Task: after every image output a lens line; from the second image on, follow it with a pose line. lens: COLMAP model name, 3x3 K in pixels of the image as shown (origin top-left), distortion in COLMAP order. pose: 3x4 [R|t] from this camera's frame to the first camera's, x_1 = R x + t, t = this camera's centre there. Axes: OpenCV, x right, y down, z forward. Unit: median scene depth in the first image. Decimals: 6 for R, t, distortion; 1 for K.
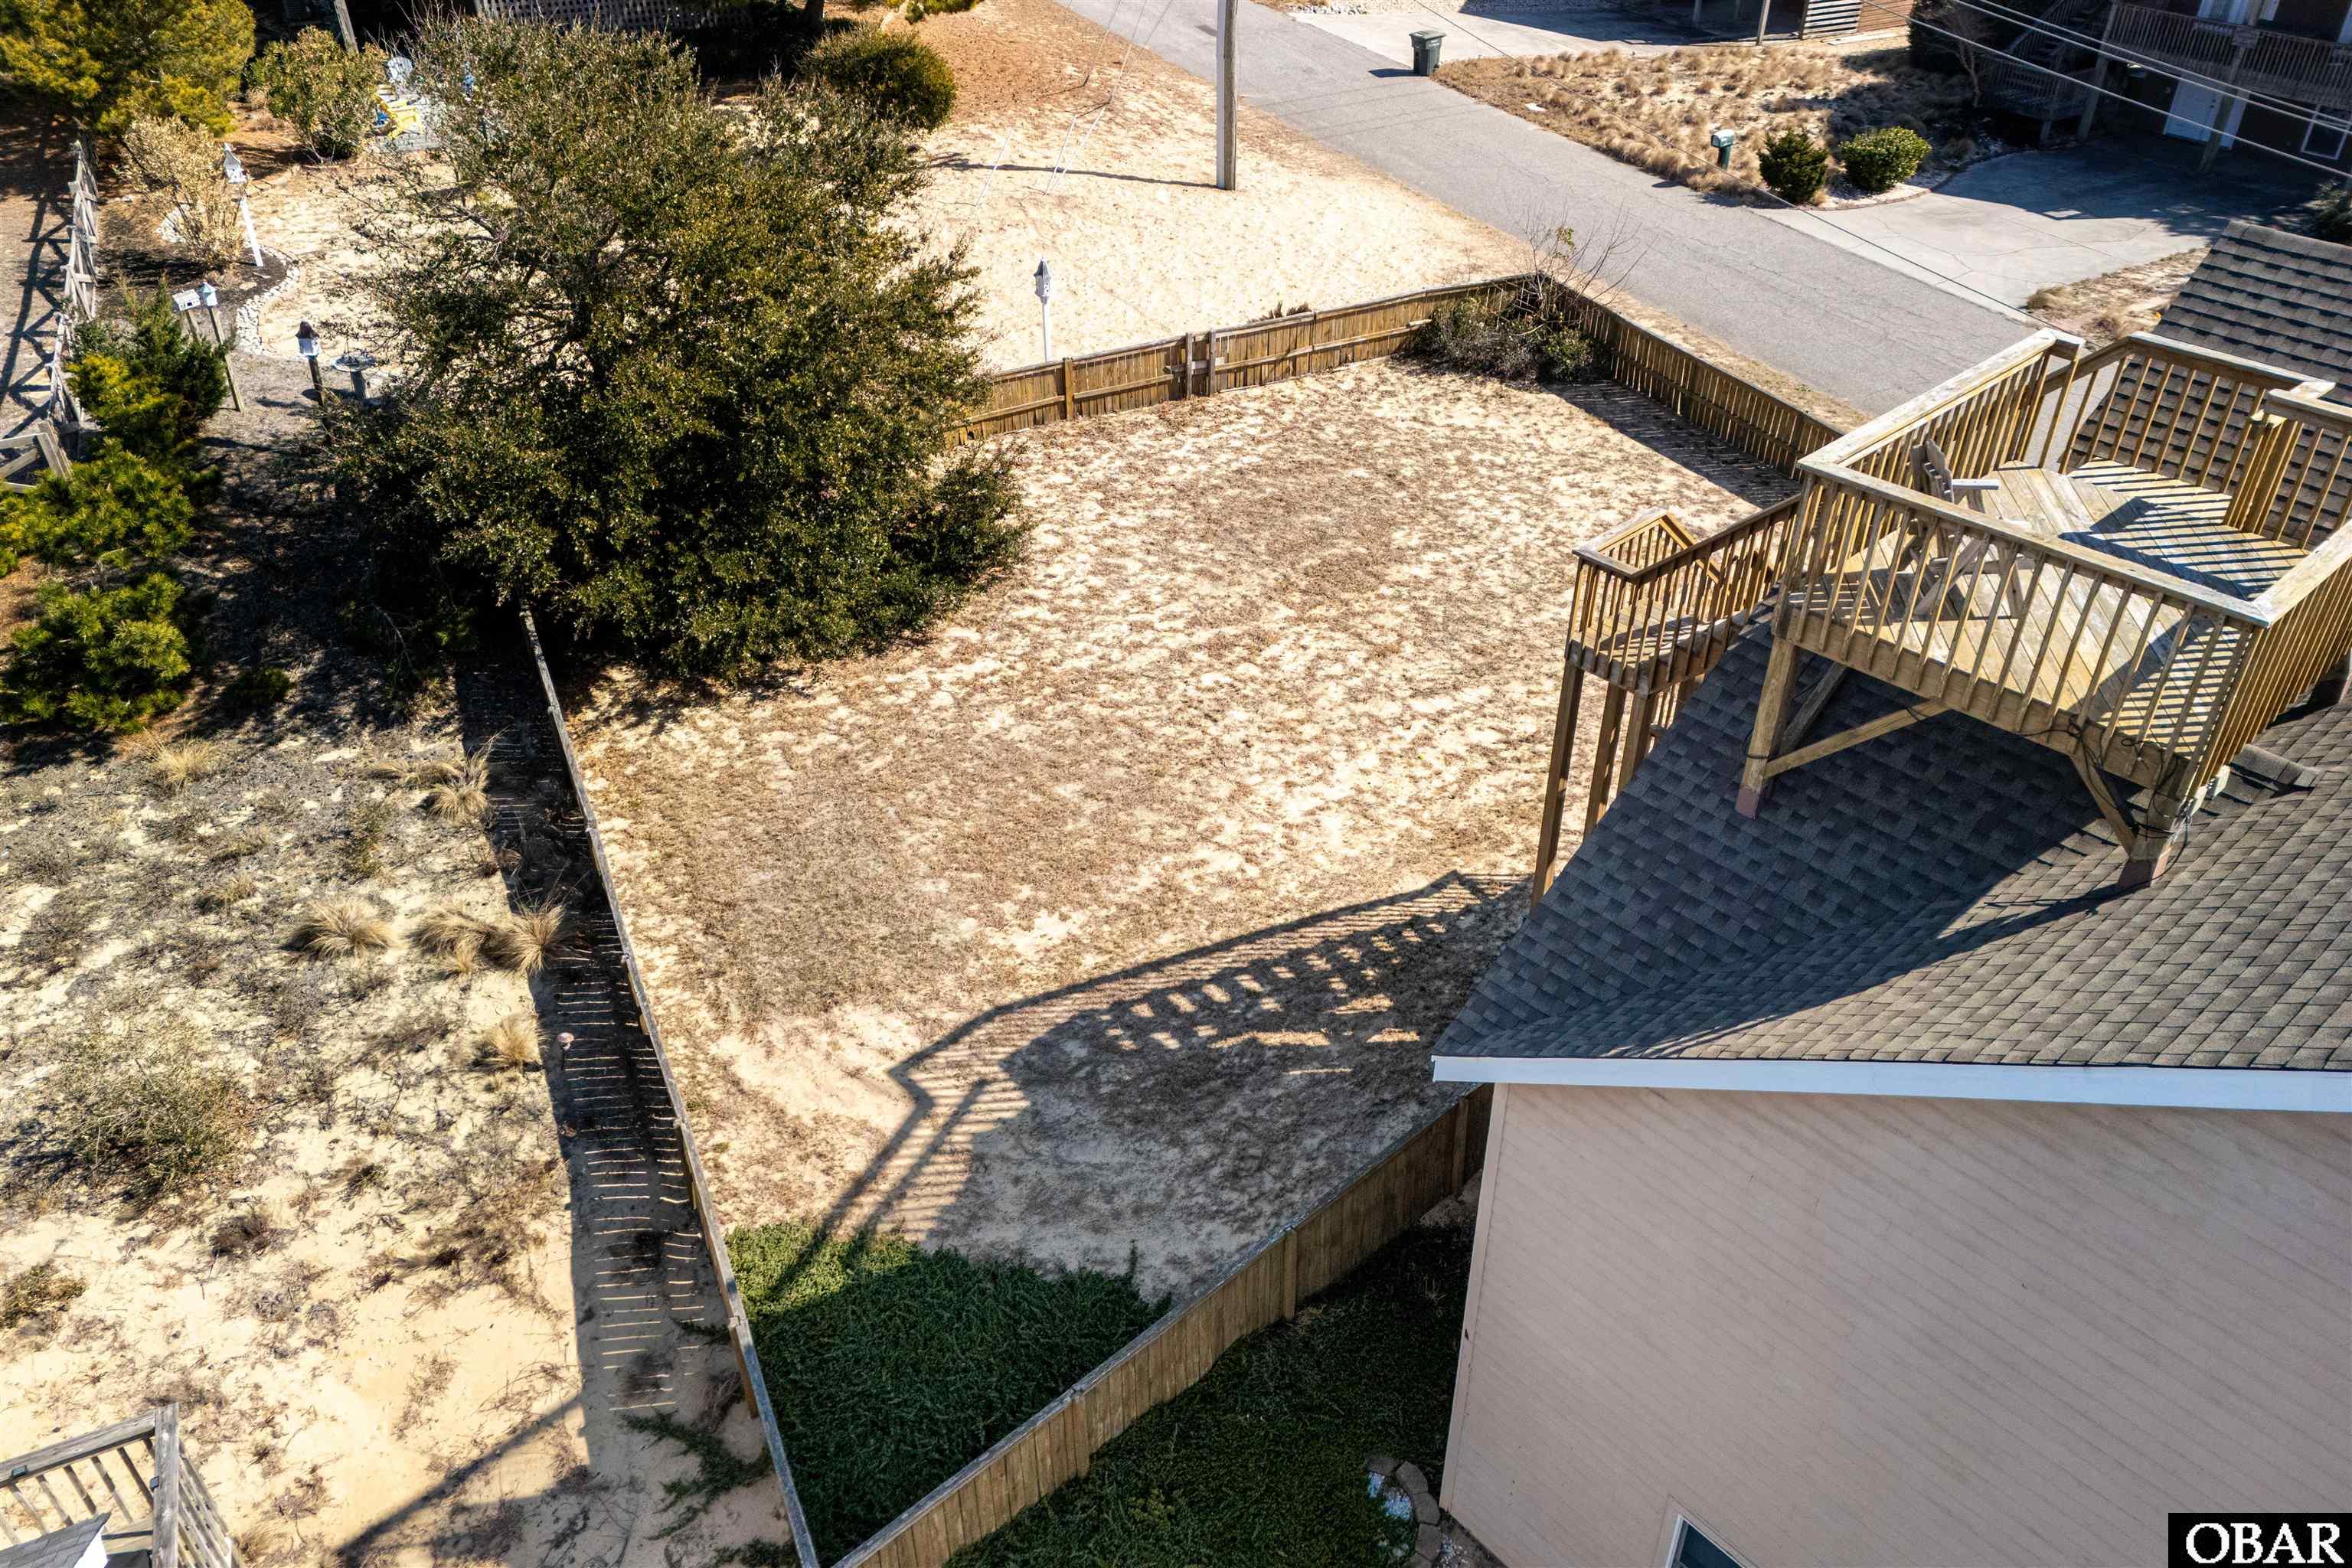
lens RADIAL K [[1719.4, 0, 1187.1], [0, 1719.4, 784.3], [0, 0, 1]] dist [0.102525, -0.096148]
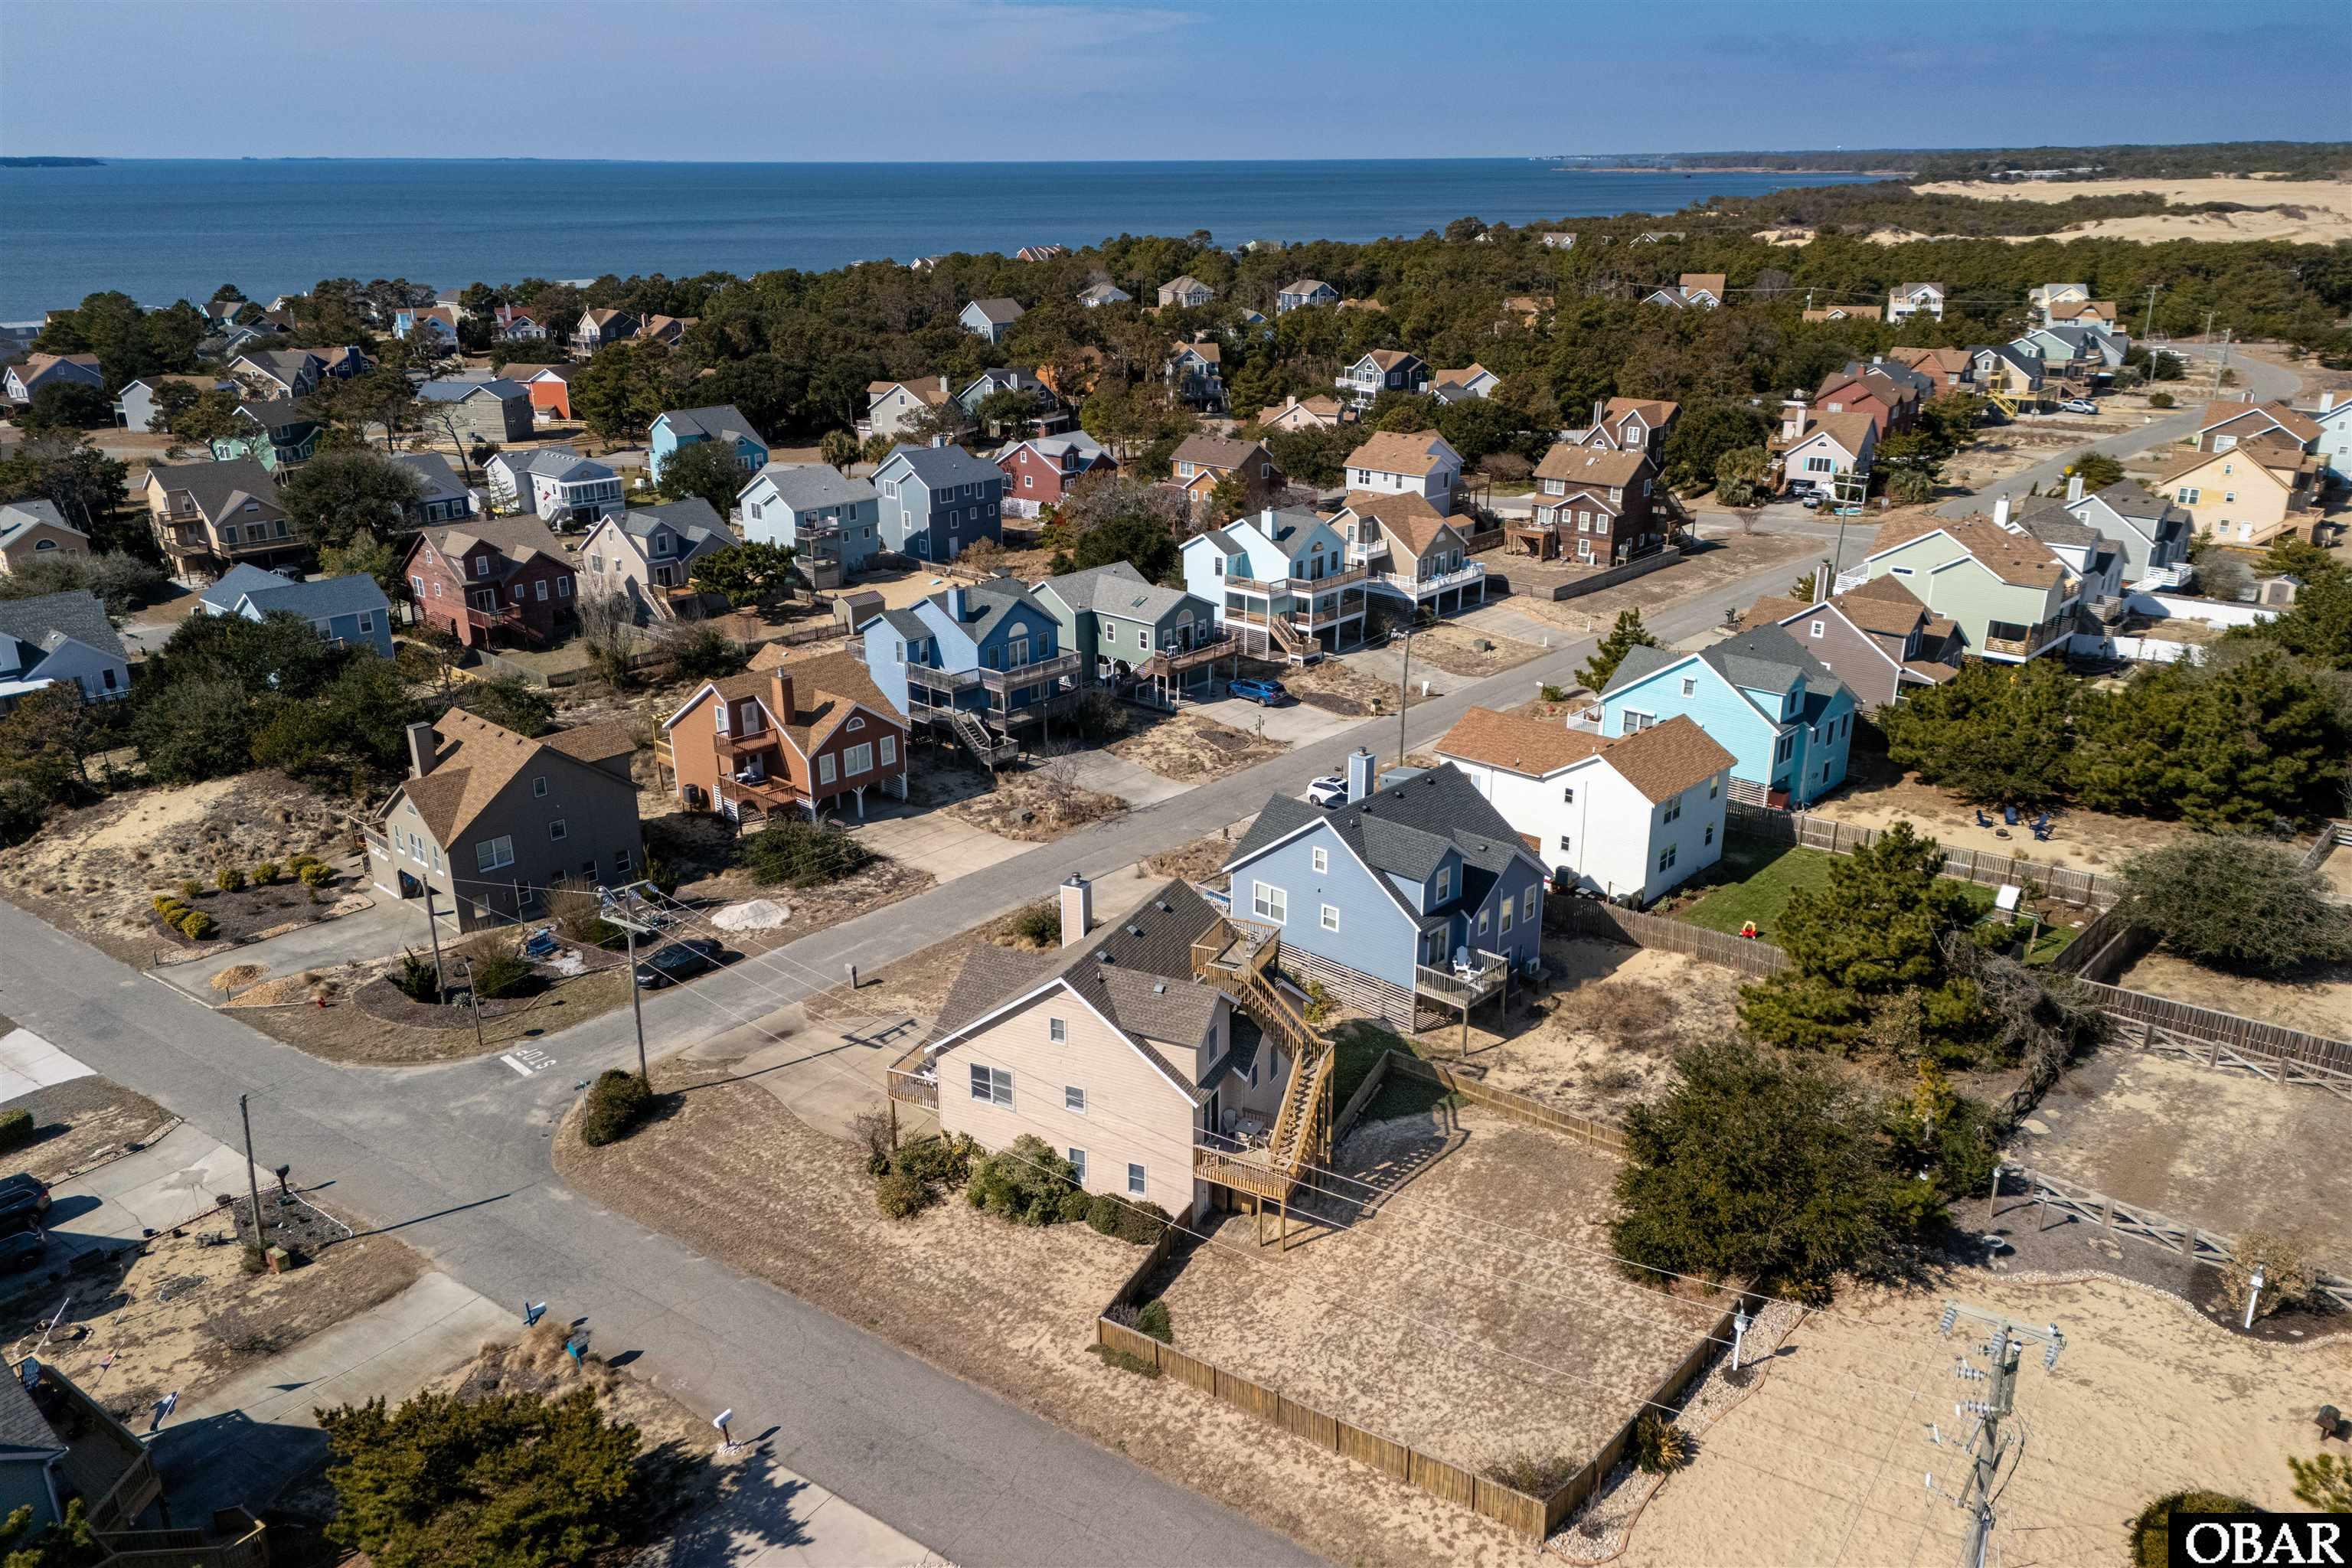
lens RADIAL K [[1729.3, 0, 1191.3], [0, 1729.3, 749.8], [0, 0, 1]] dist [0.092412, -0.098063]
pose [[-0.919863, 0.144274, -0.364743, 1.565725], [-0.211076, 0.601701, 0.770326, -2.962721], [0.330604, 0.785583, -0.523030, 2.011784]]
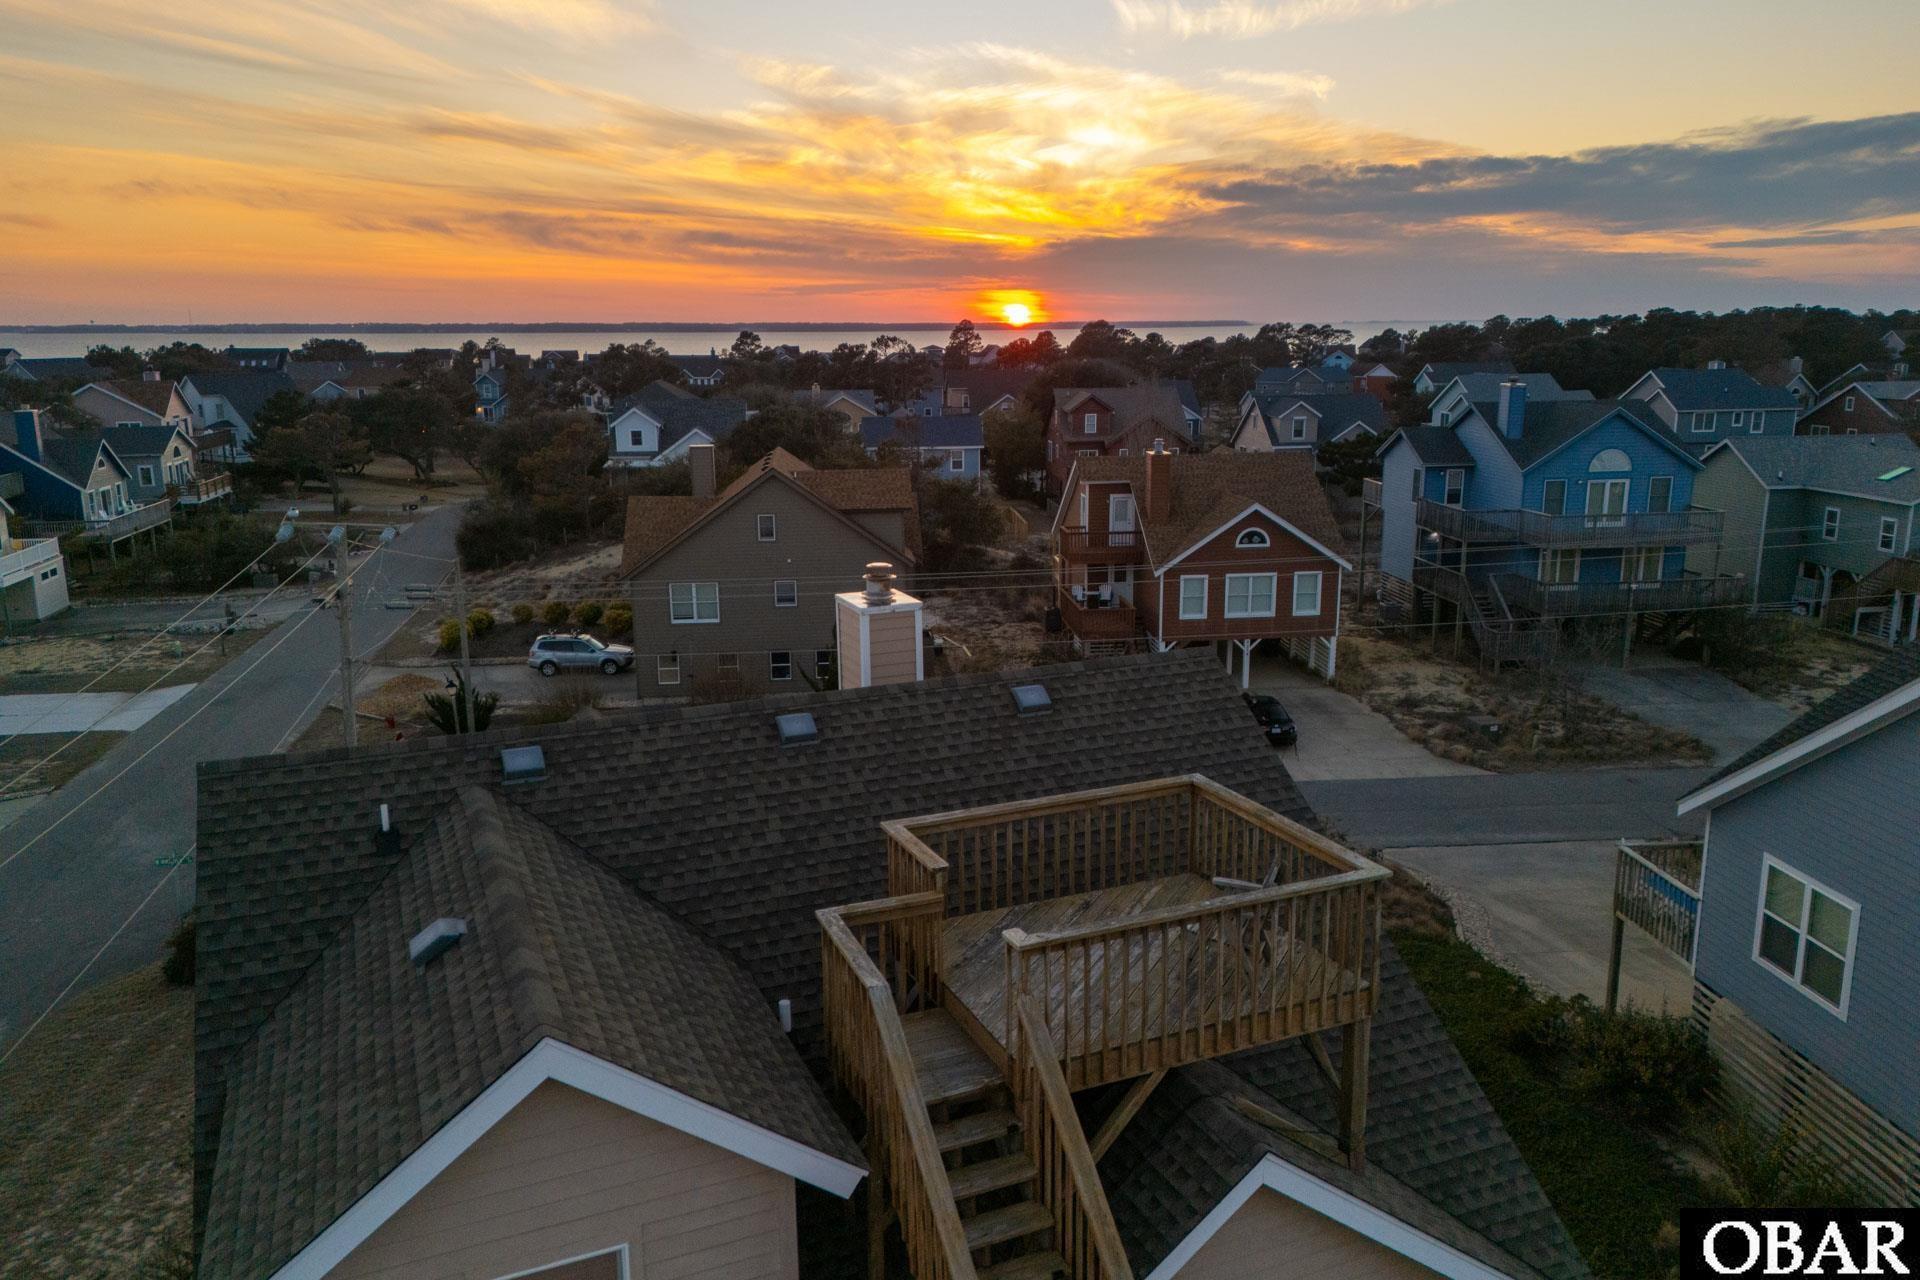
lens RADIAL K [[1403.6, 0, 969.0], [0, 1403.6, 640.2], [0, 0, 1]] dist [0.102525, -0.096148]
pose [[-0.948206, -0.046654, 0.314210, 0.163537], [0.201187, 0.677271, 0.707692, -0.560592], [-0.245822, 0.734253, -0.632807, 0.833043]]
